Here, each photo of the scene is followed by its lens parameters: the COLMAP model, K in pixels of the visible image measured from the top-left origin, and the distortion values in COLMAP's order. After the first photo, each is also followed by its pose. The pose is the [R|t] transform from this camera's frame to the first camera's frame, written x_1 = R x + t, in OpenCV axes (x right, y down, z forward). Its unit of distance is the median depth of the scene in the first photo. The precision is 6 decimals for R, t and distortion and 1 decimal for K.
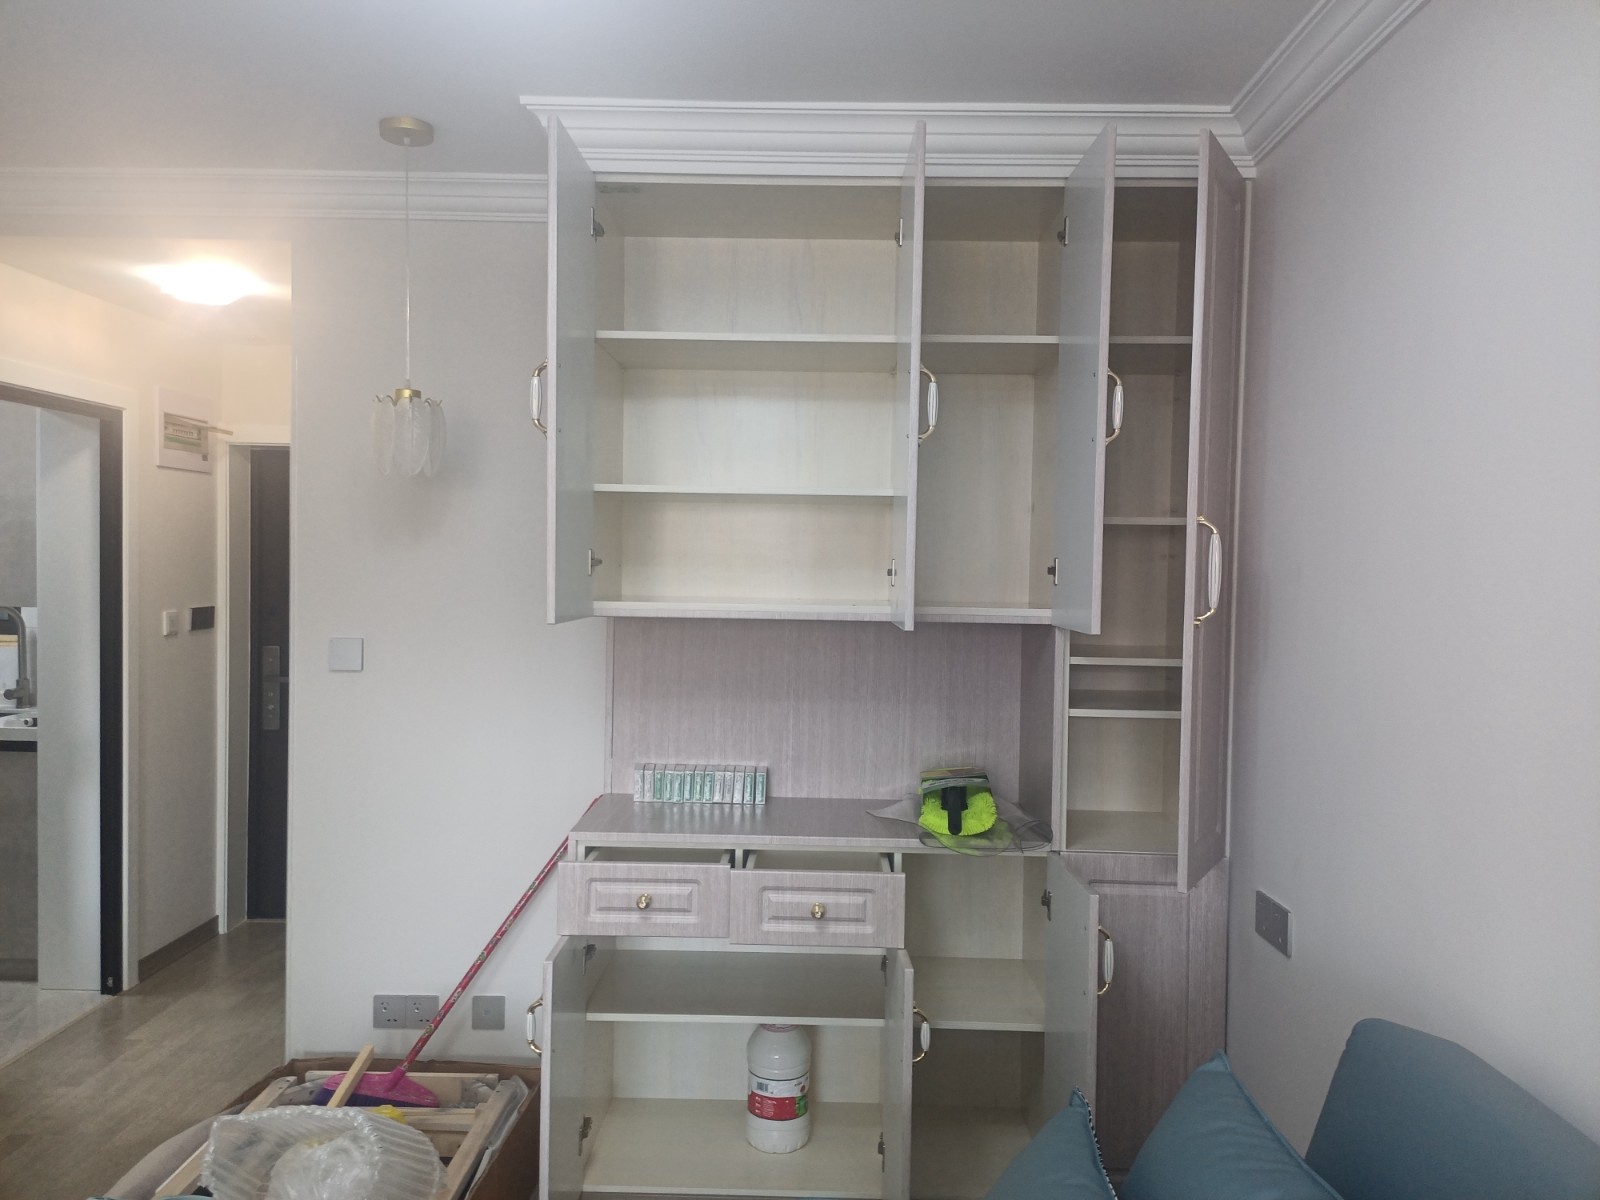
lens RADIAL K [[1209.9, 0, 801.3], [0, 1209.9, 600.8], [0, 0, 1]] dist [0.115599, 0.002862]
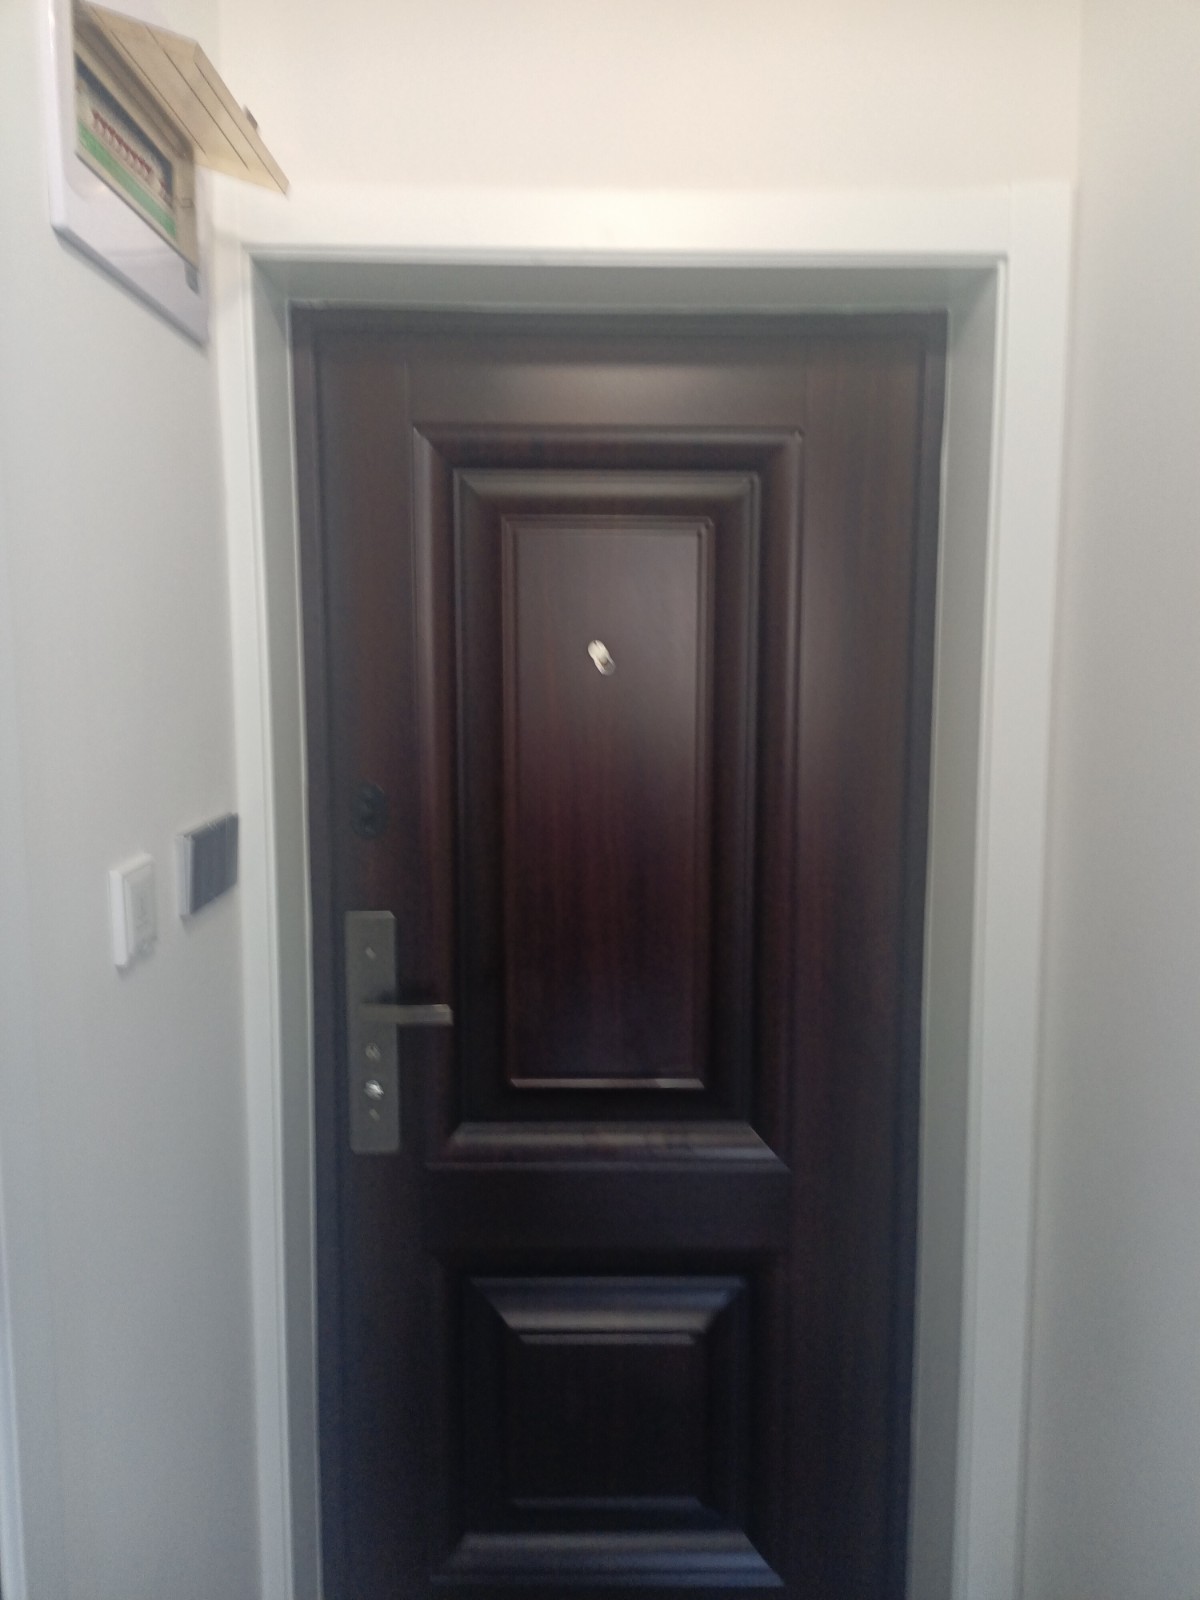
lens RADIAL K [[1209.9, 0, 607.2], [0, 1209.9, 806.7], [0, 0, 1]] dist [0.115599, 0.002862]
pose [[0.999637, -0.010542, 0.024804, -0.396848], [0.008222, 0.995741, 0.091823, -0.023758], [-0.025666, -0.091586, 0.995466, 0.715079]]
